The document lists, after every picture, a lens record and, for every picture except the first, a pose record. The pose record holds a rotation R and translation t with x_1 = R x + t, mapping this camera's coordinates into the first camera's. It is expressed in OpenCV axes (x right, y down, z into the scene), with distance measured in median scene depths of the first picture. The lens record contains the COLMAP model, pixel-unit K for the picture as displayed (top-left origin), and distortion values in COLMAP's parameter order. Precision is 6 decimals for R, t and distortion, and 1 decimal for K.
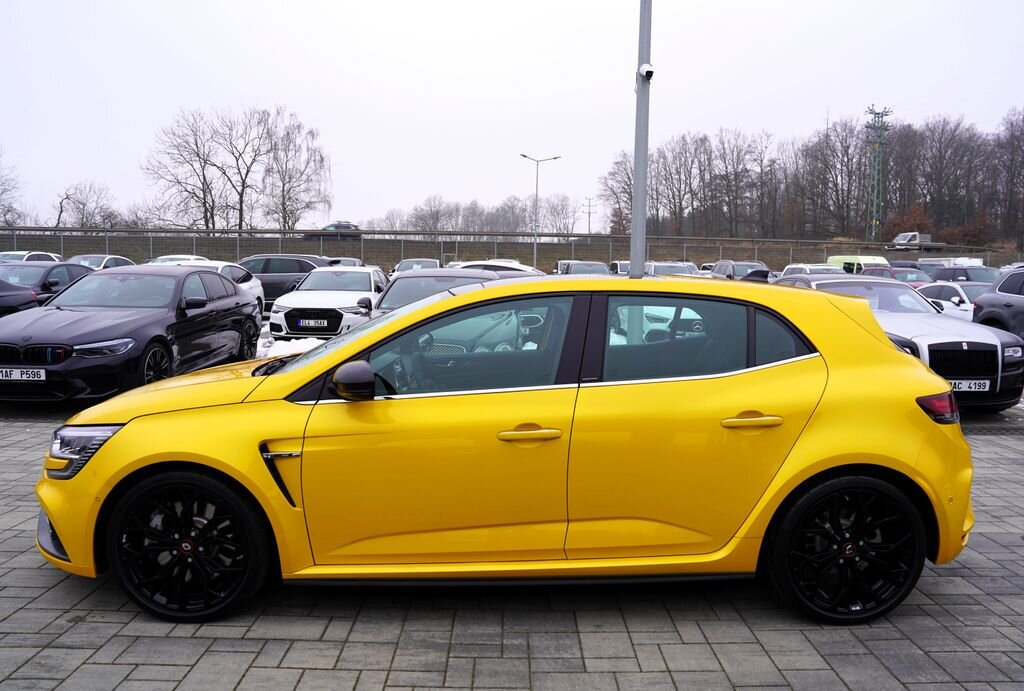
lens RADIAL K [[713.3, 0, 525.3], [0, 713.3, 344.0], [0, 0, 1]] dist [-0.100398, 0.069555]
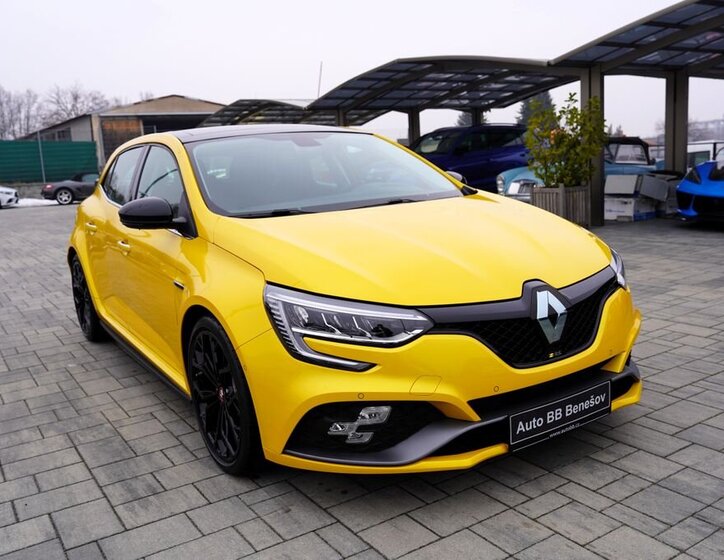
lens RADIAL K [[693.1, 0, 362.0], [0, 693.1, 280.0], [0, 0, 1]] dist [-0.053218, 0.095593]
pose [[-0.529775, -0.136894, 0.837017, -1.227512], [0.121435, 0.964477, 0.234601, -0.111210], [-0.839400, 0.225929, -0.494332, 1.688776]]
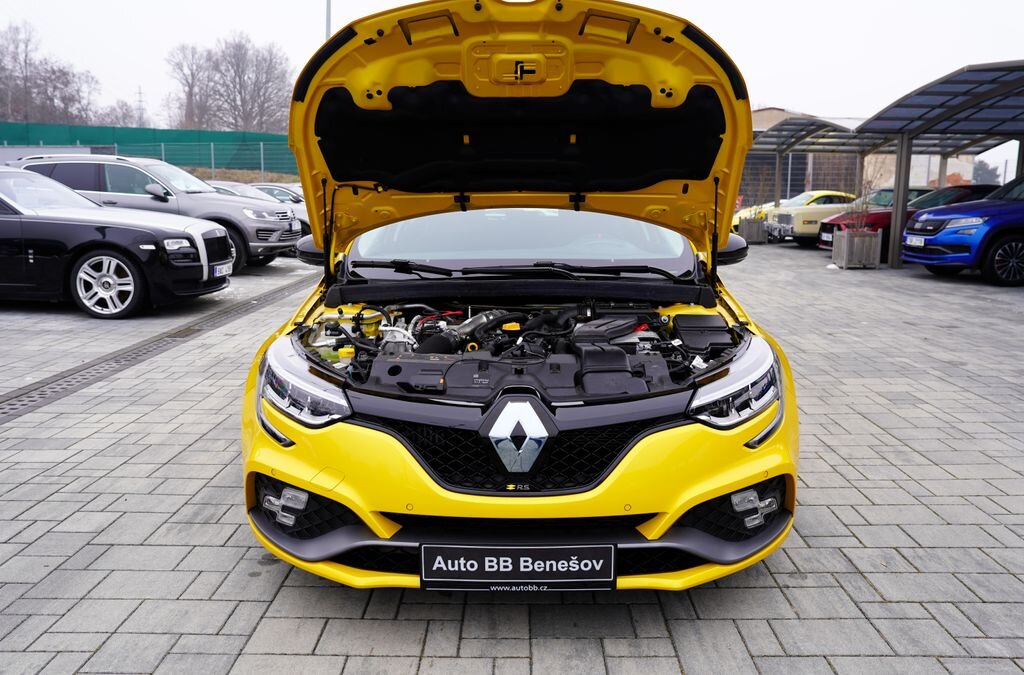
lens RADIAL K [[824.1, 0, 512.0], [0, 824.1, 337.5], [0, 0, 1]] dist [-0.082097, 0.112815]
pose [[0.031320, -0.191143, 0.981062, -1.366665], [0.086403, 0.978387, 0.187864, -0.079929], [-0.995768, 0.078883, 0.047158, 1.111009]]
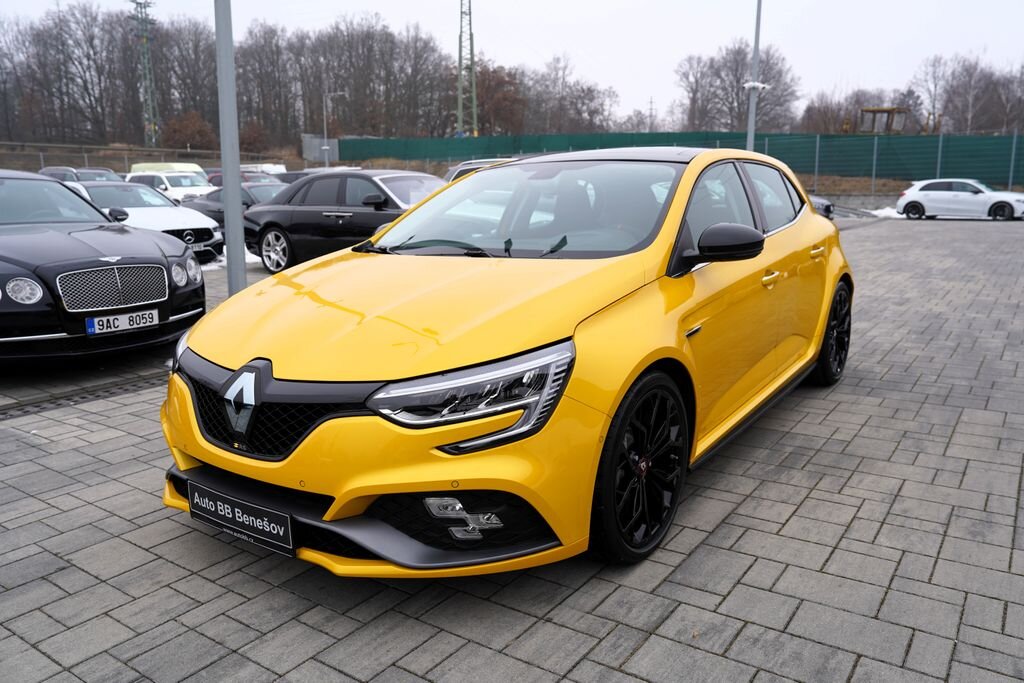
lens RADIAL K [[767.9, 0, 509.0], [0, 767.9, 340.6], [0, 0, 1]] dist [-0.084281, 0.094564]
pose [[0.595256, -0.182783, 0.782470, -1.106796], [0.103034, 0.983108, 0.151270, -0.008212], [-0.796903, -0.009423, 0.604034, 0.507337]]
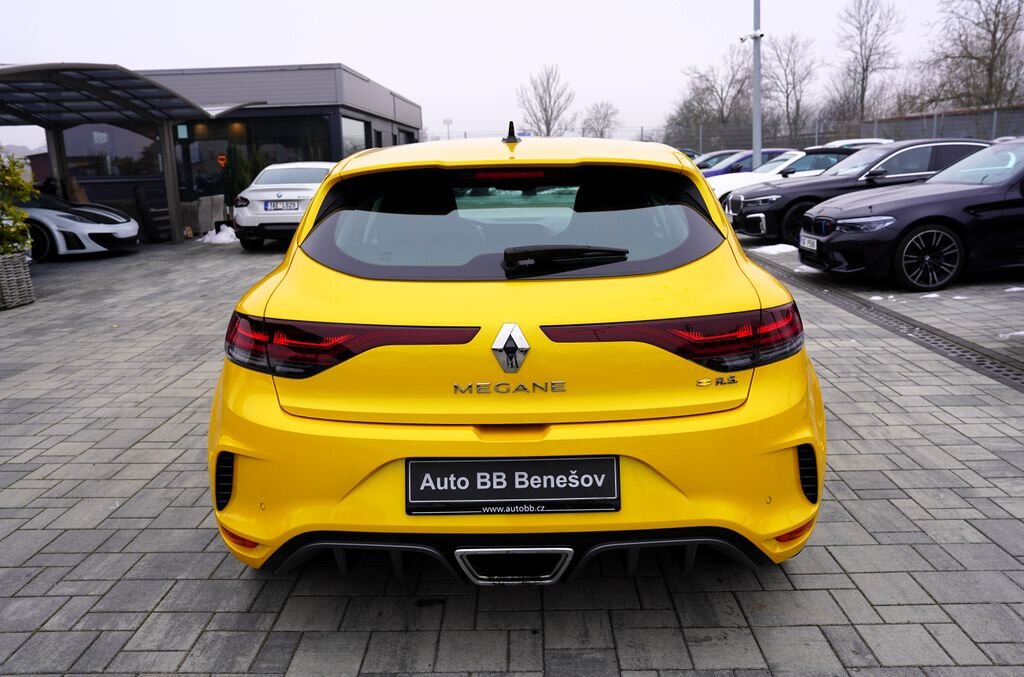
lens RADIAL K [[806.2, 0, 511.1], [0, 806.2, 349.0], [0, 0, 1]] dist [-0.078470, 0.104691]
pose [[-0.029567, 0.210923, -0.977055, 1.231934], [-0.064229, 0.975062, 0.212437, -0.067024], [0.997497, 0.069037, -0.015282, 1.169366]]
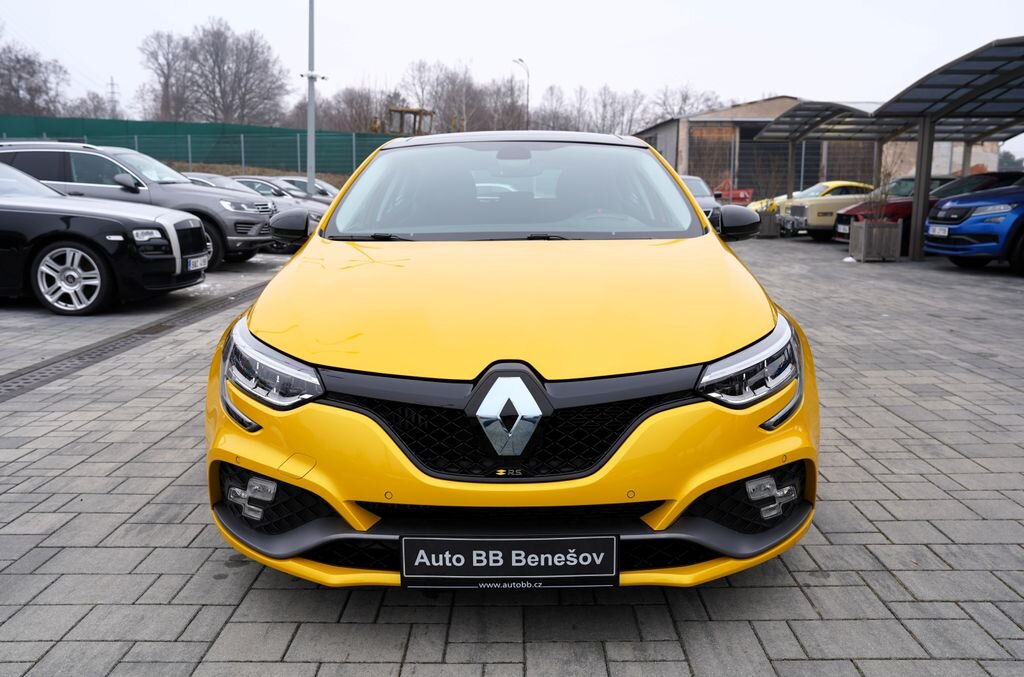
lens RADIAL K [[869.1, 0, 514.9], [0, 869.1, 346.9], [0, 0, 1]] dist [-0.064897, 0.113200]
pose [[0.024728, -0.196093, 0.980273, -1.336901], [0.090671, 0.976972, 0.193146, -0.045356], [-0.995574, 0.084106, 0.041938, 1.108588]]
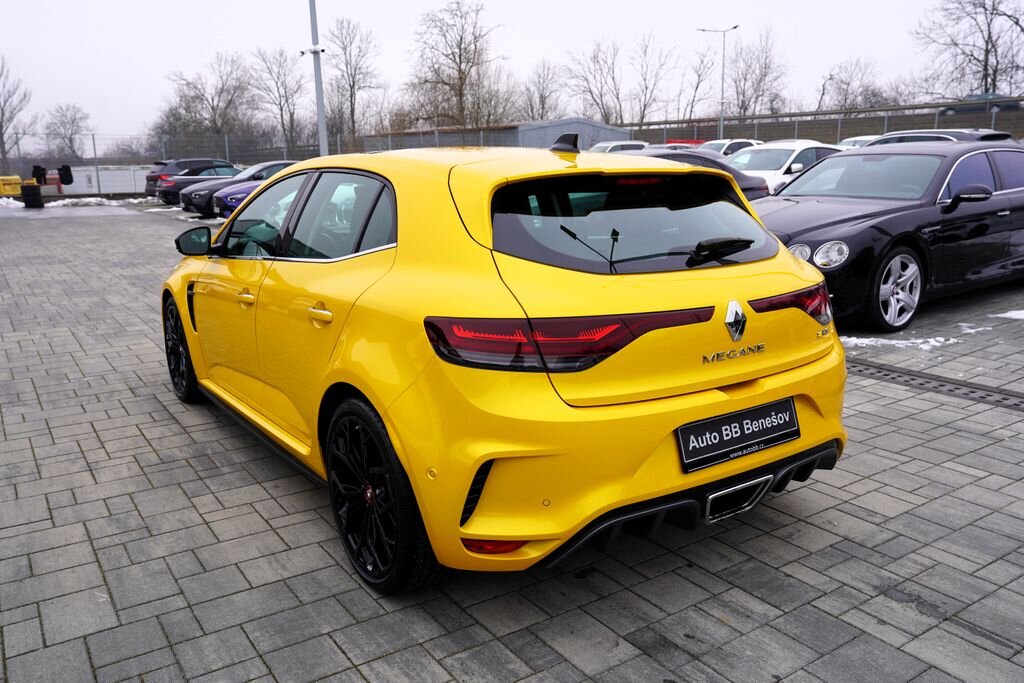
lens RADIAL K [[807.9, 0, 512.0], [0, 807.9, 341.5], [0, 0, 1]] dist [-0.065031, 0.102115]
pose [[0.547086, 0.158139, -0.822003, 1.141292], [-0.054810, 0.986653, 0.153336, -0.022708], [0.835280, -0.038835, 0.548452, 0.570034]]
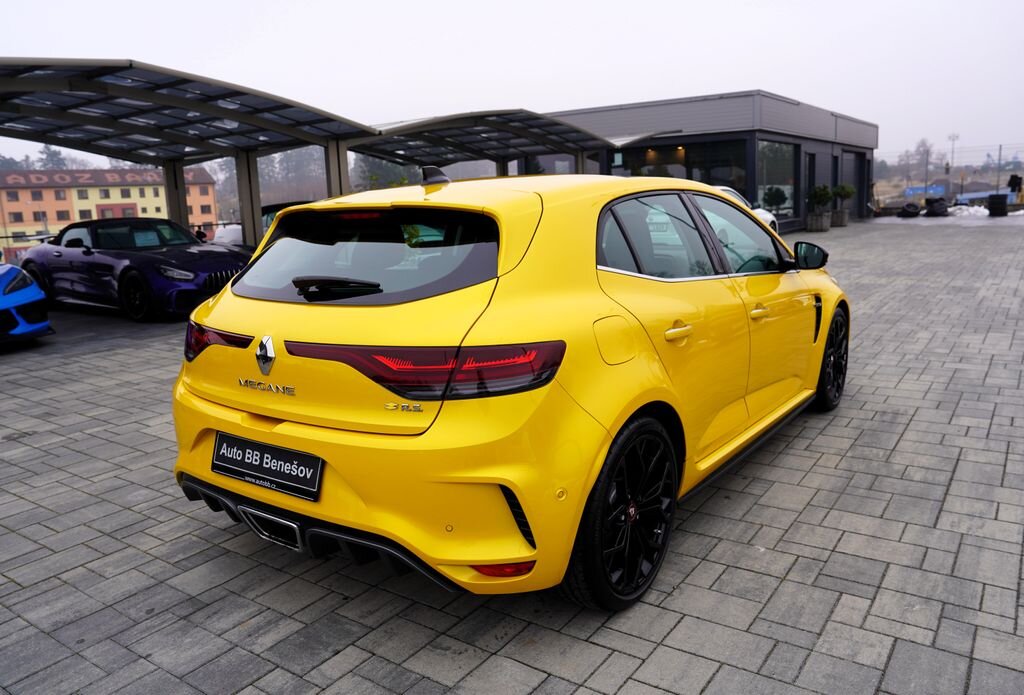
lens RADIAL K [[767.0, 0, 522.3], [0, 767.0, 348.1], [0, 0, 1]] dist [-0.081488, 0.075508]
pose [[-0.581888, 0.163581, -0.796648, 1.073060], [-0.041644, 0.972284, 0.230063, -0.124235], [0.812202, 0.167047, -0.558948, 1.770609]]
